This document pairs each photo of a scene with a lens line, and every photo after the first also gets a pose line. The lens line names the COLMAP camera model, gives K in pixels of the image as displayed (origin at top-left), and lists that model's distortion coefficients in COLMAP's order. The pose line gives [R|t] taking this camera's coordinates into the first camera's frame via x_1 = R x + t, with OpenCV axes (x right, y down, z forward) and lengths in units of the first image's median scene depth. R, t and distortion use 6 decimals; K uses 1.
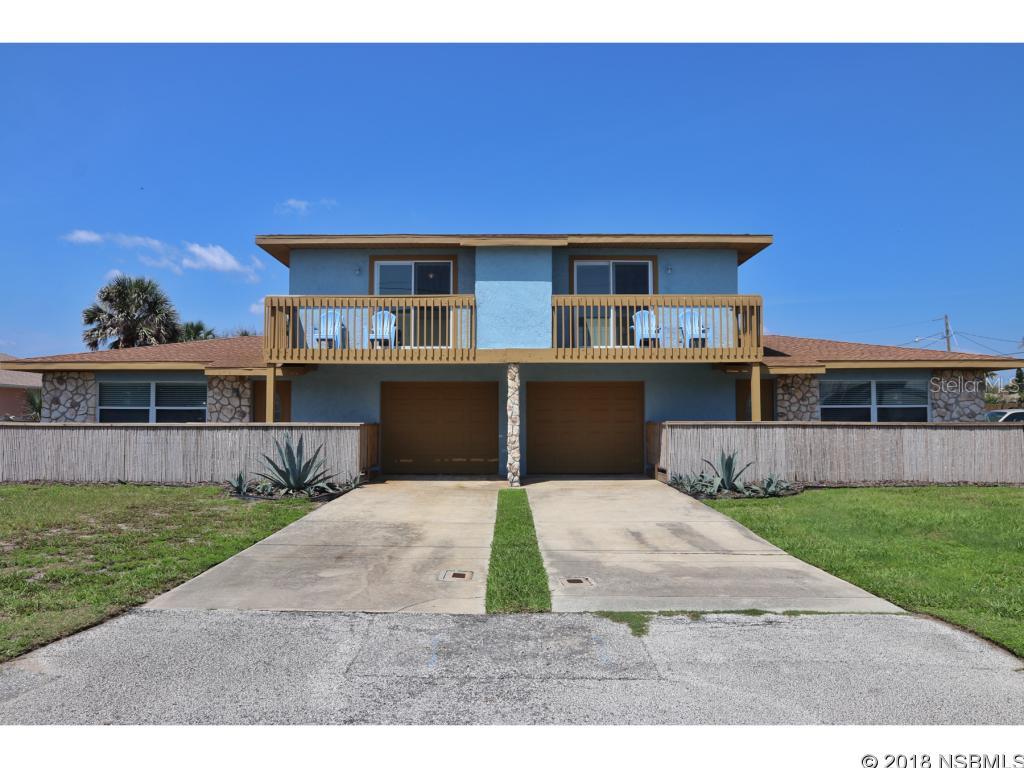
lens RADIAL K [[752.8, 0, 512.0], [0, 752.8, 386.1], [0, 0, 1]] dist [-0.042533, 0.000657]
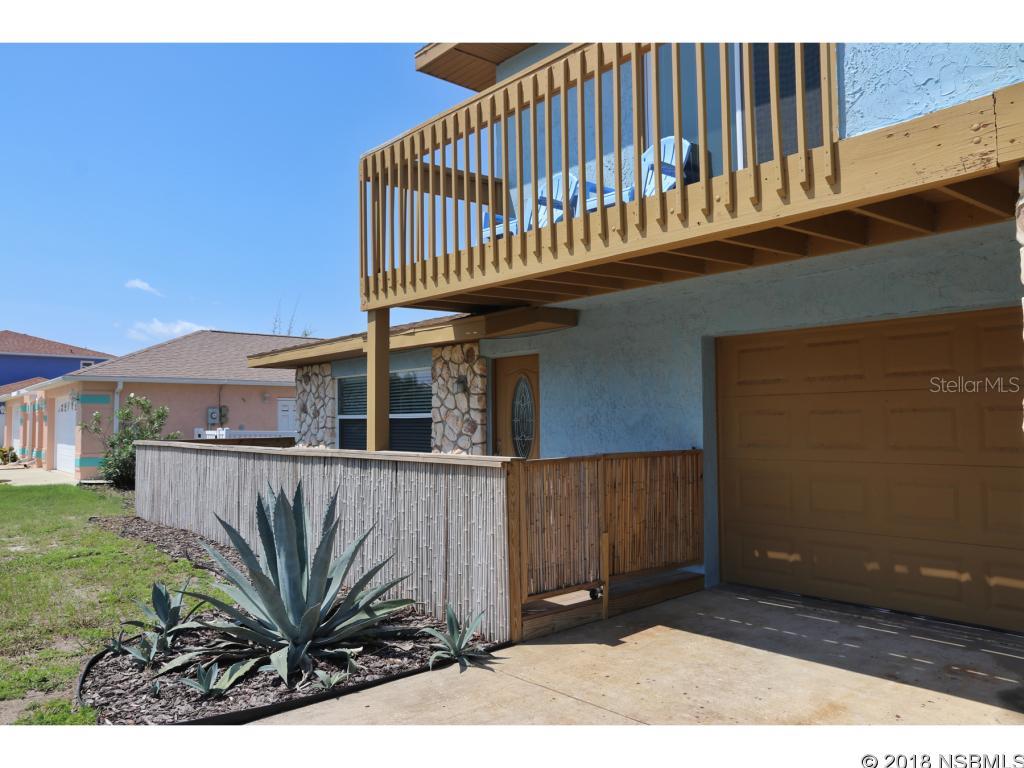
lens RADIAL K [[752.8, 0, 512.0], [0, 752.8, 386.1], [0, 0, 1]] dist [-0.042533, 0.000657]
pose [[0.656278, -0.042846, -0.753301, 0.043509], [0.043936, 0.998862, -0.018536, 0.020860], [0.753239, -0.020932, 0.657414, 0.685221]]
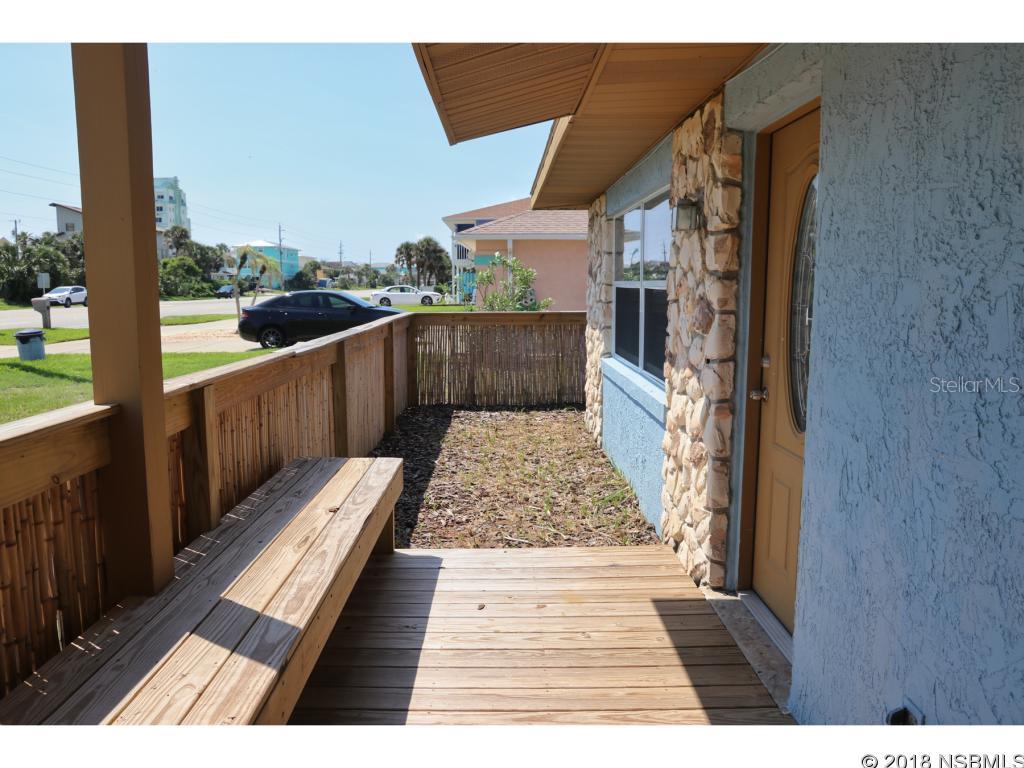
lens RADIAL K [[752.8, 0, 512.0], [0, 752.8, 386.1], [0, 0, 1]] dist [-0.042533, 0.000657]
pose [[0.016098, 0.132728, -0.991022, -0.157605], [0.047155, 0.989946, 0.133350, 0.026831], [0.998758, -0.048879, 0.009677, 0.944503]]
